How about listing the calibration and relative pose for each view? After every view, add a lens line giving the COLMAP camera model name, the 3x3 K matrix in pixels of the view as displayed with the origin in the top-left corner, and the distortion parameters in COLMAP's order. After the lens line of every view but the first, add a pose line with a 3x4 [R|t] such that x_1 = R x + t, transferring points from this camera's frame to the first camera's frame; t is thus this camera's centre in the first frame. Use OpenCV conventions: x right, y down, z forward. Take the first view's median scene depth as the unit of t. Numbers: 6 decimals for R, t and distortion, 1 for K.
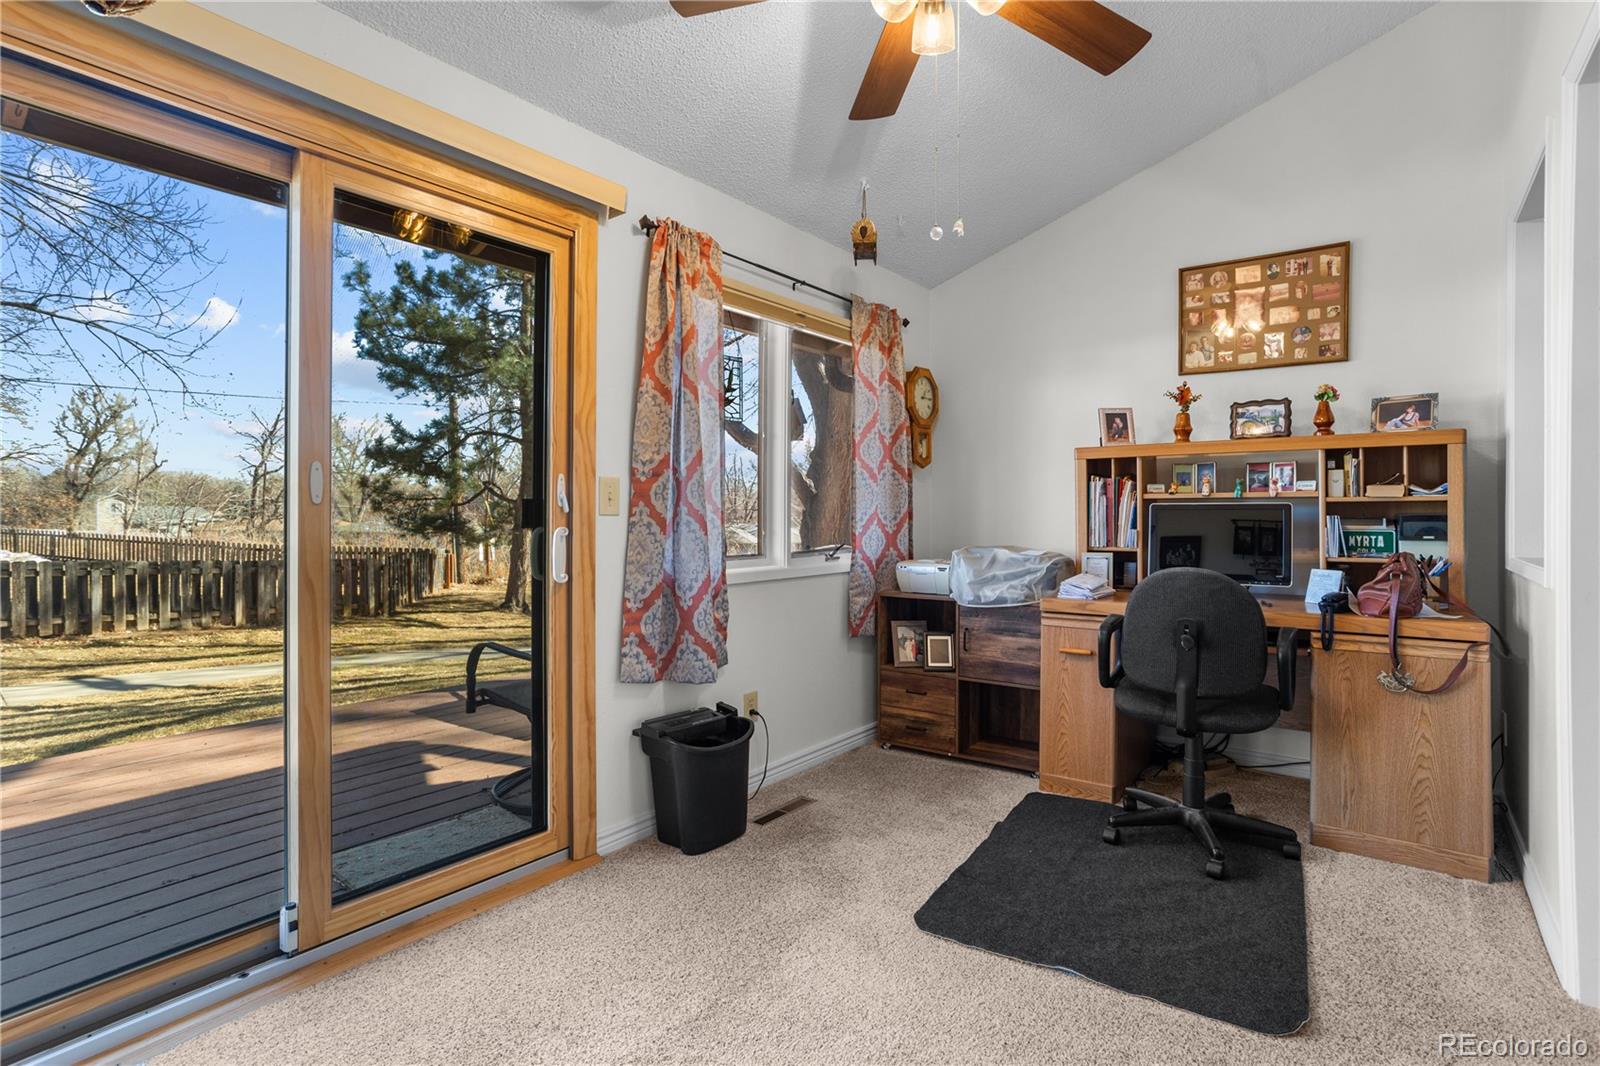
lens RADIAL K [[770.3, 0, 828.9], [0, 770.3, 524.8], [0, 0, 1]] dist [-0.039778, 0.020230]
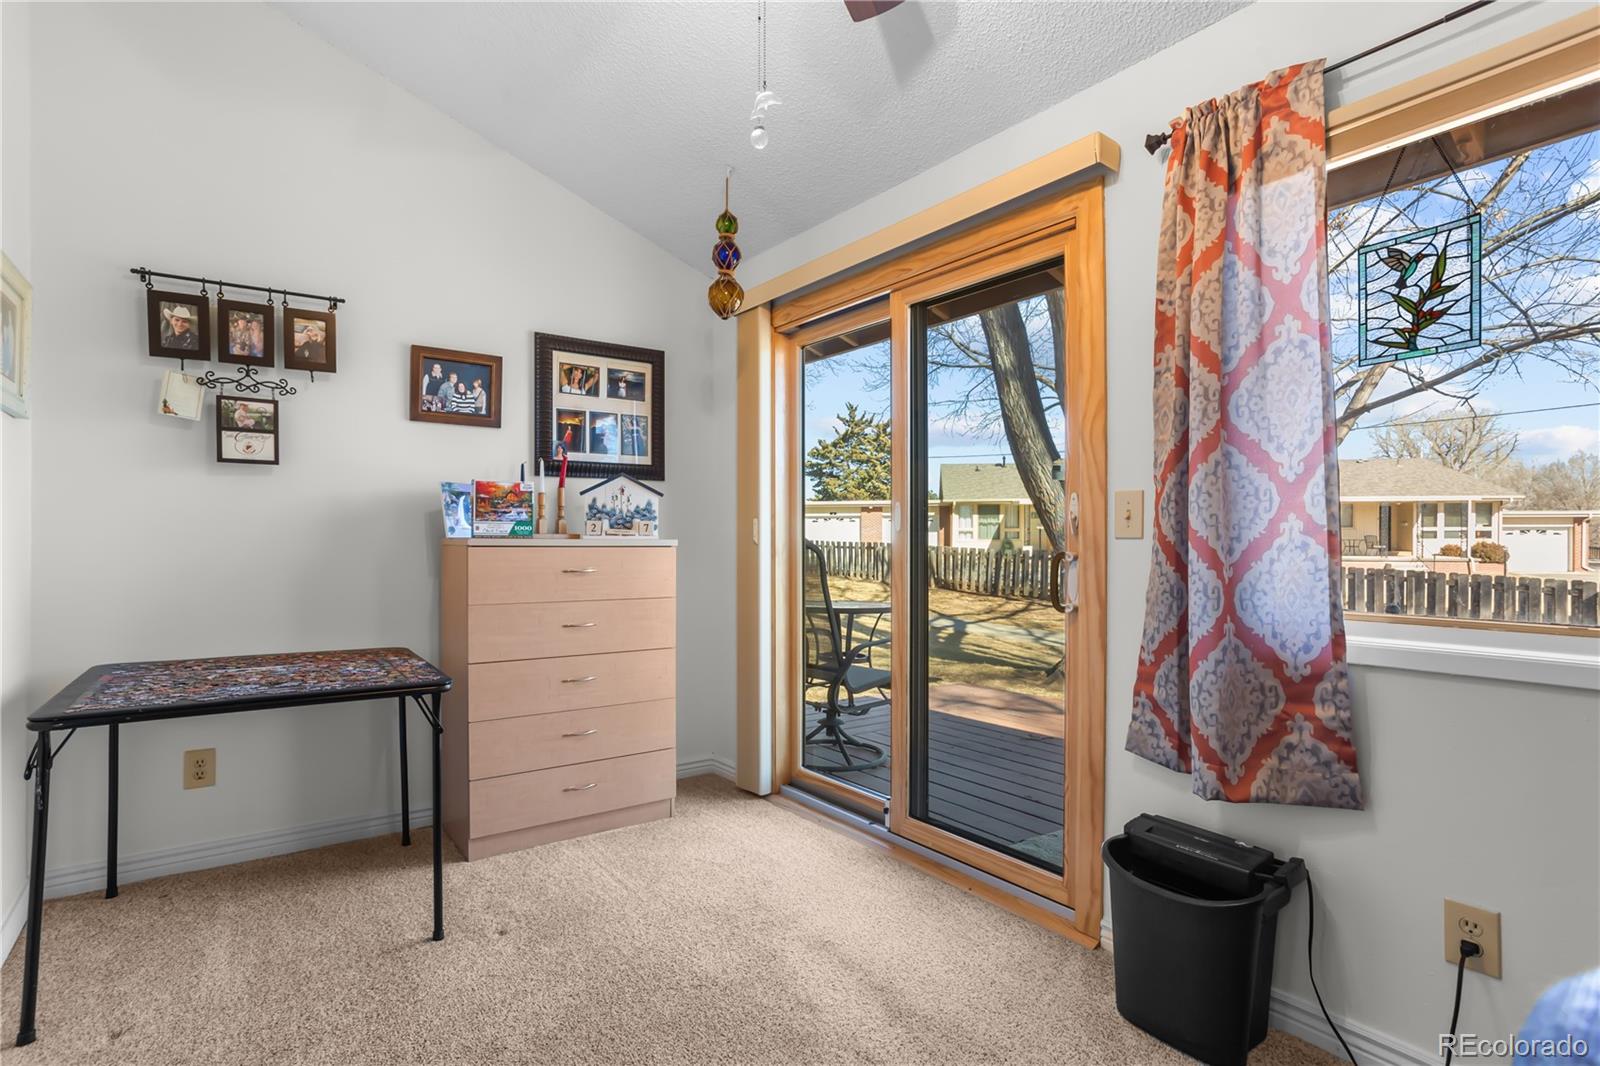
lens RADIAL K [[776.2, 0, 801.1], [0, 776.2, 537.9], [0, 0, 1]] dist [-0.056930, 0.036282]
pose [[-0.293199, -0.002067, -0.956049, 0.470401], [-0.010783, 0.999941, 0.001145, -0.008208], [0.955991, 0.010645, -0.293204, 0.734461]]
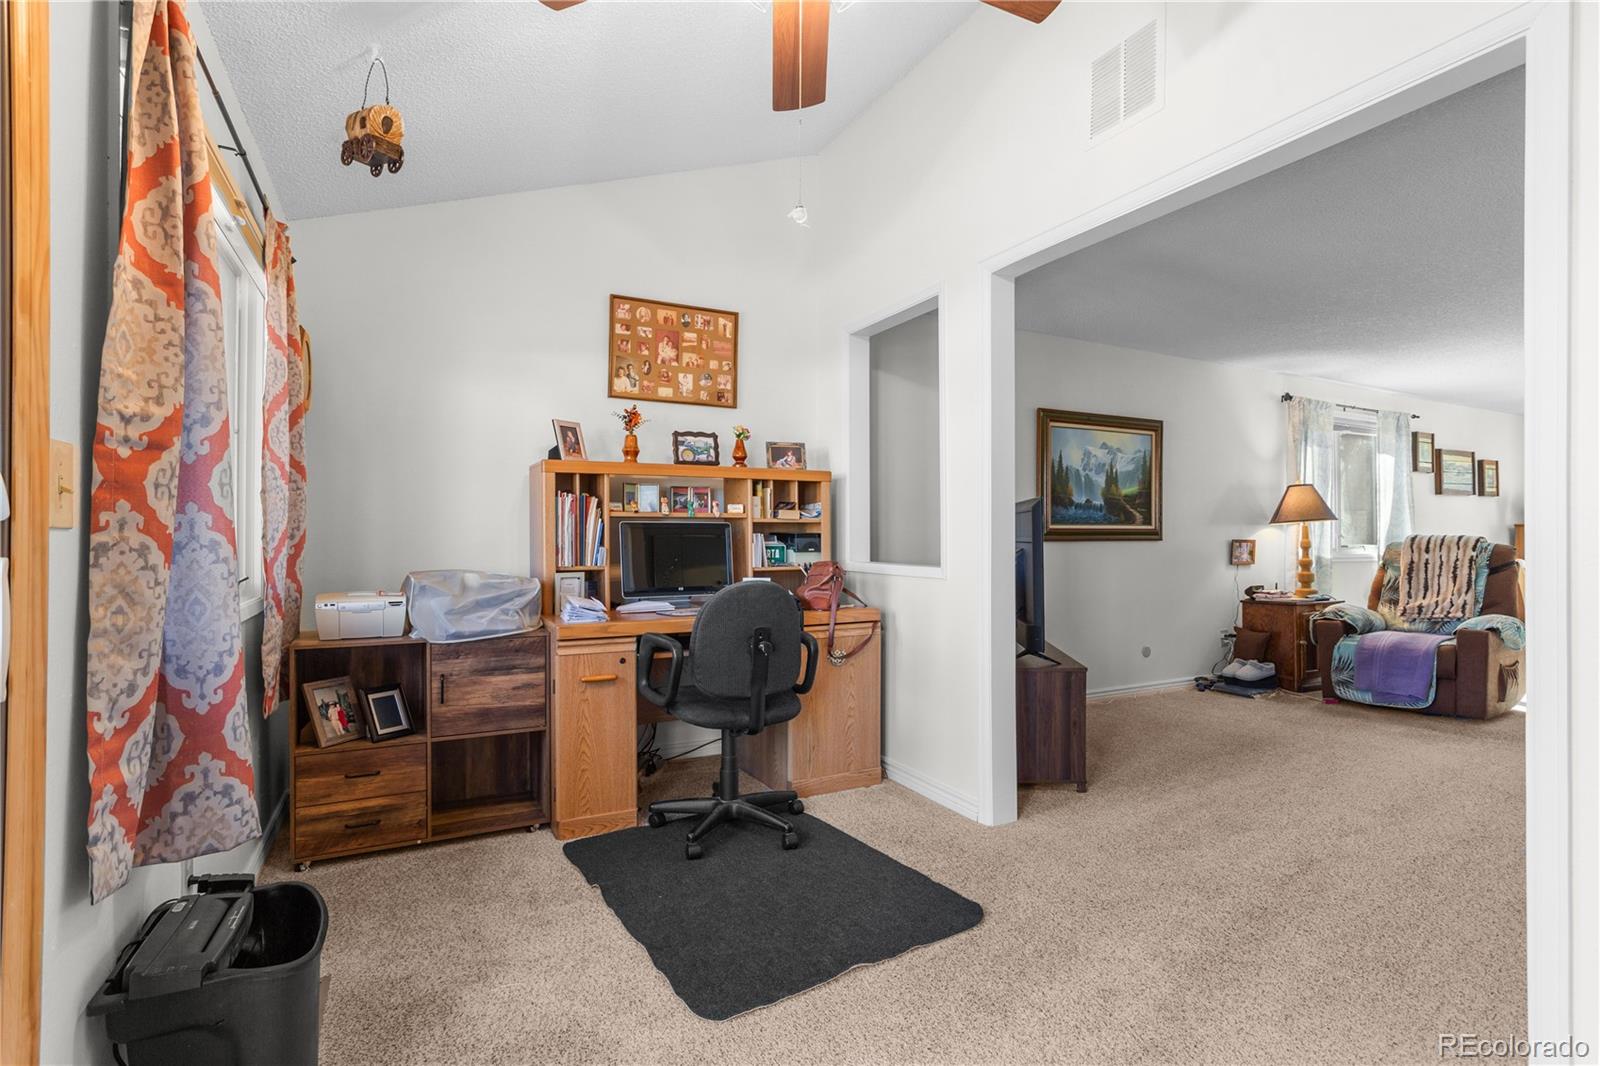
lens RADIAL K [[759.8, 0, 786.4], [0, 759.8, 540.4], [0, 0, 1]] dist [-0.048584, 0.023709]
pose [[0.464406, -0.006331, 0.885600, -0.376080], [0.011002, 0.999939, 0.001379, -0.001640], [-0.885554, 0.009103, 0.464447, 0.356260]]
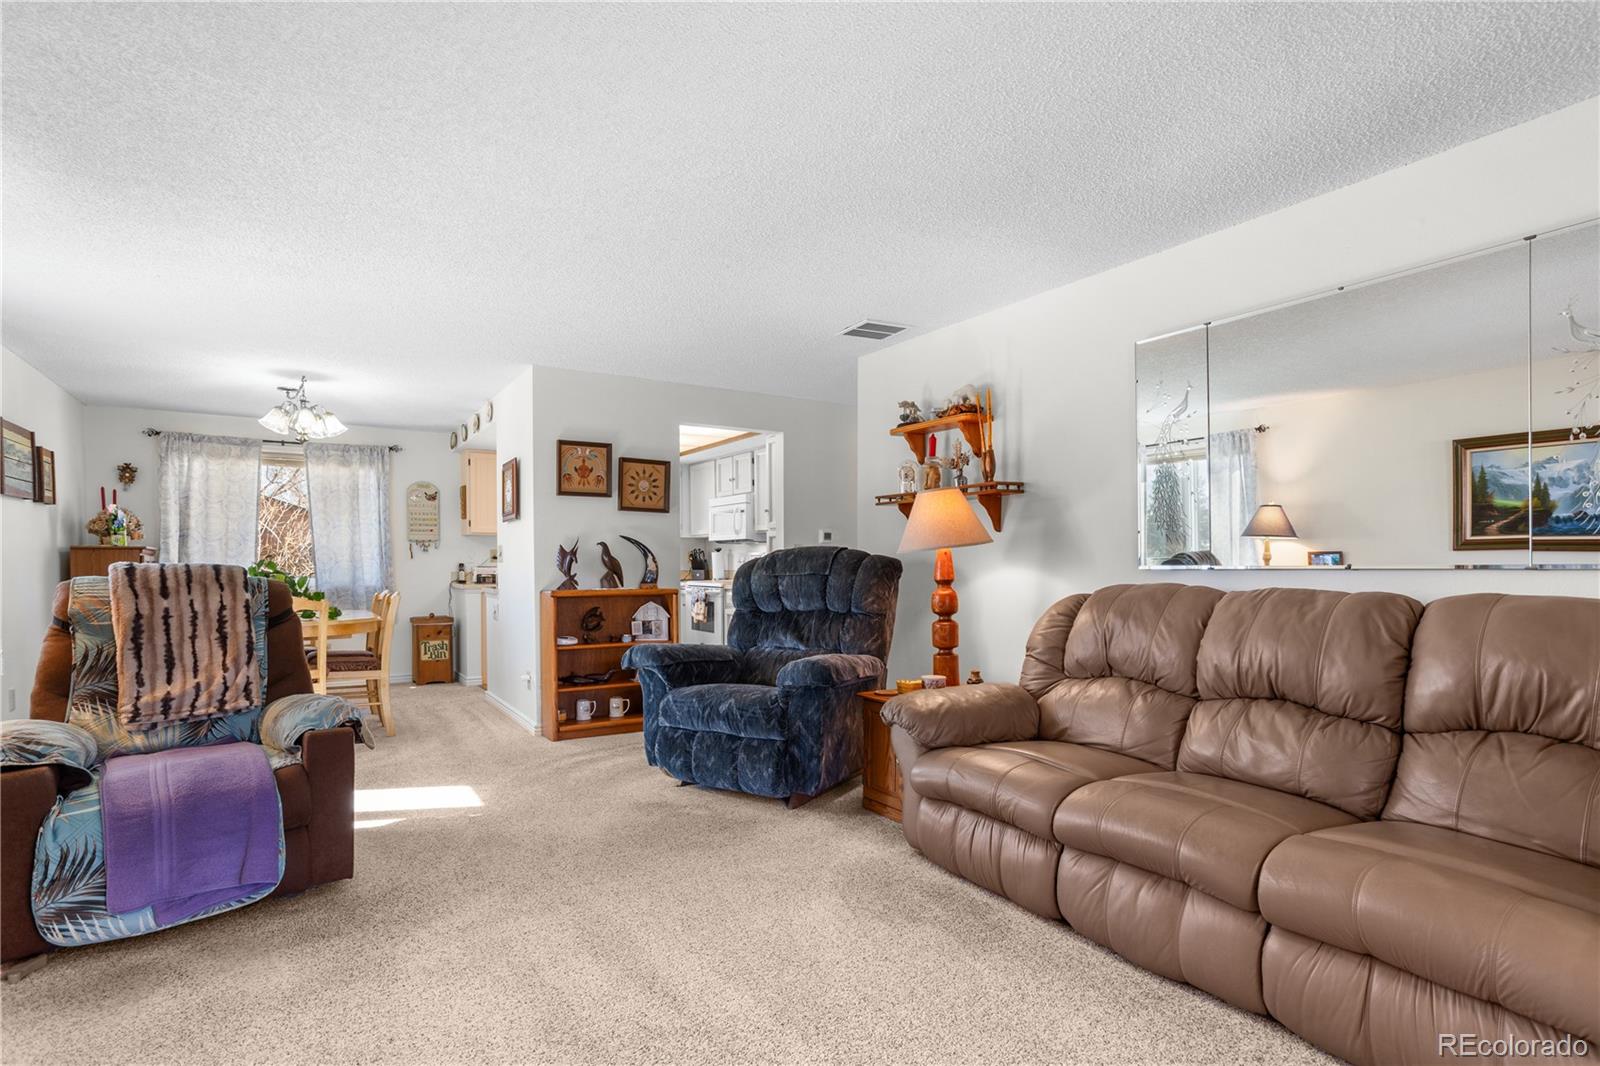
lens RADIAL K [[801.1, 0, 820.0], [0, 801.1, 577.0], [0, 0, 1]] dist [-0.052070, 0.038292]
pose [[-0.941416, -0.011398, 0.337056, 0.649330], [-0.002738, 0.999654, 0.026157, -0.006685], [-0.337237, 0.023701, -0.941121, 0.479934]]
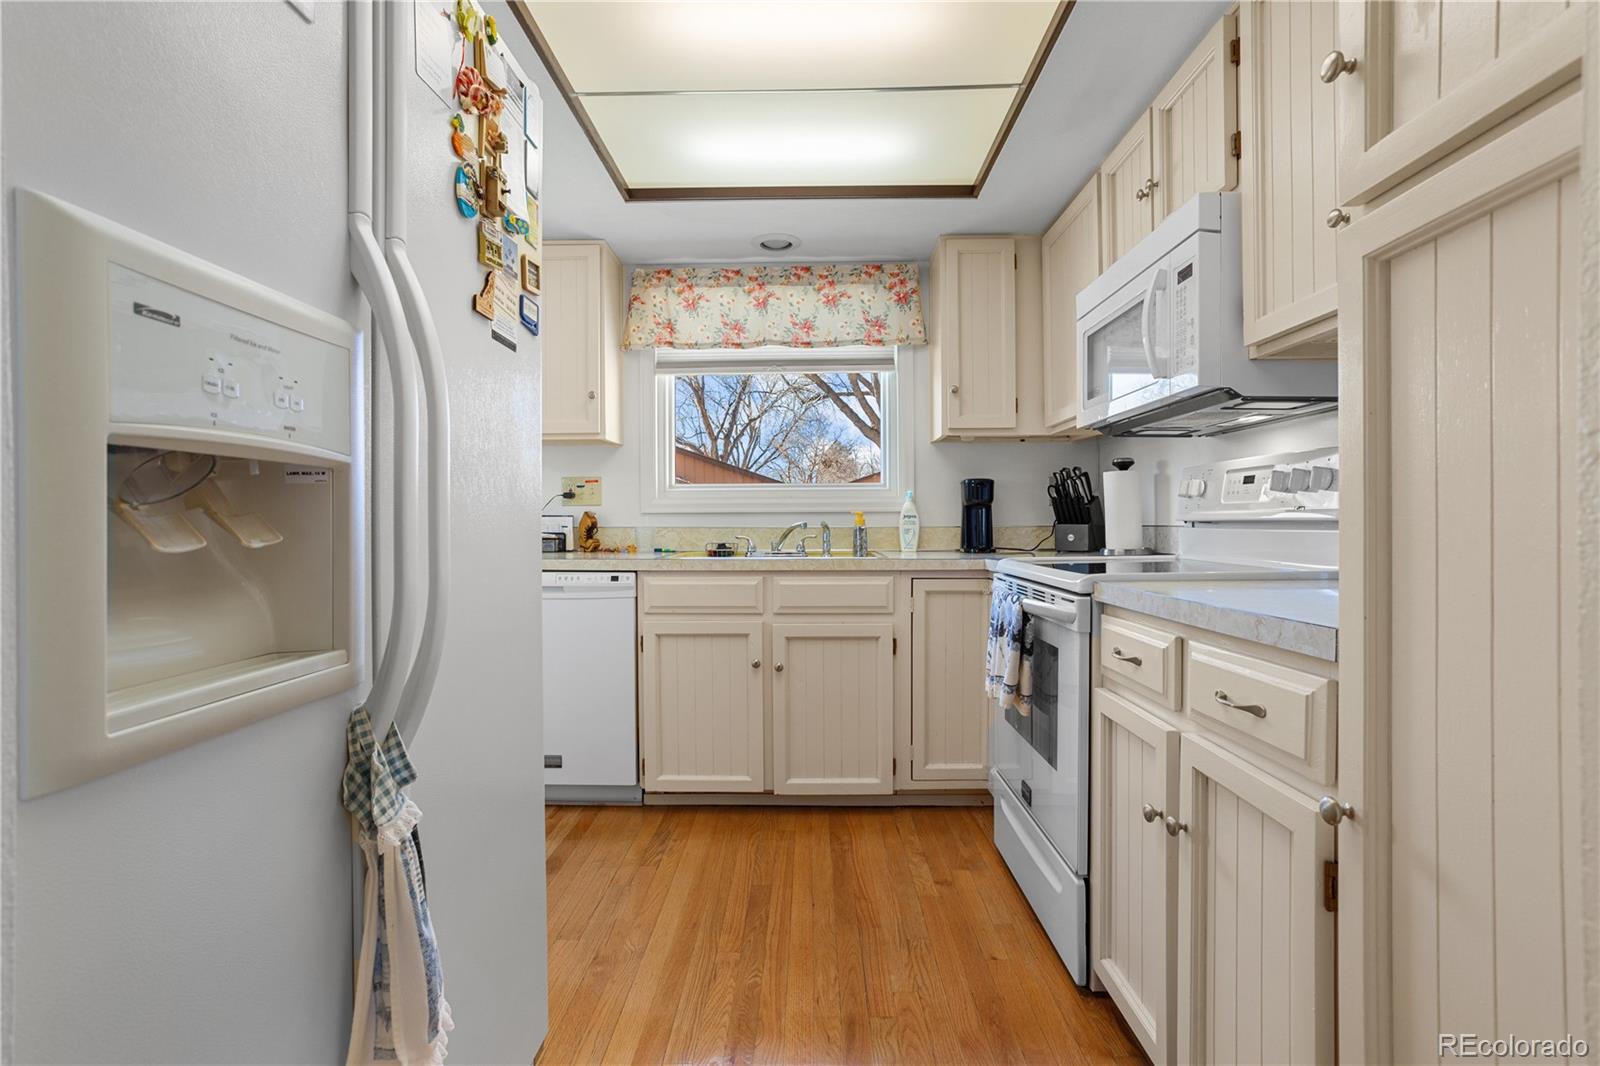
lens RADIAL K [[780.8, 0, 801.0], [0, 780.8, 511.2], [0, 0, 1]] dist [-0.052162, 0.034693]
pose [[-0.583283, 0.007163, 0.812238, 1.397354], [0.005843, 0.999972, -0.004622, 0.030578], [-0.812248, 0.002050, -0.583308, -1.168235]]
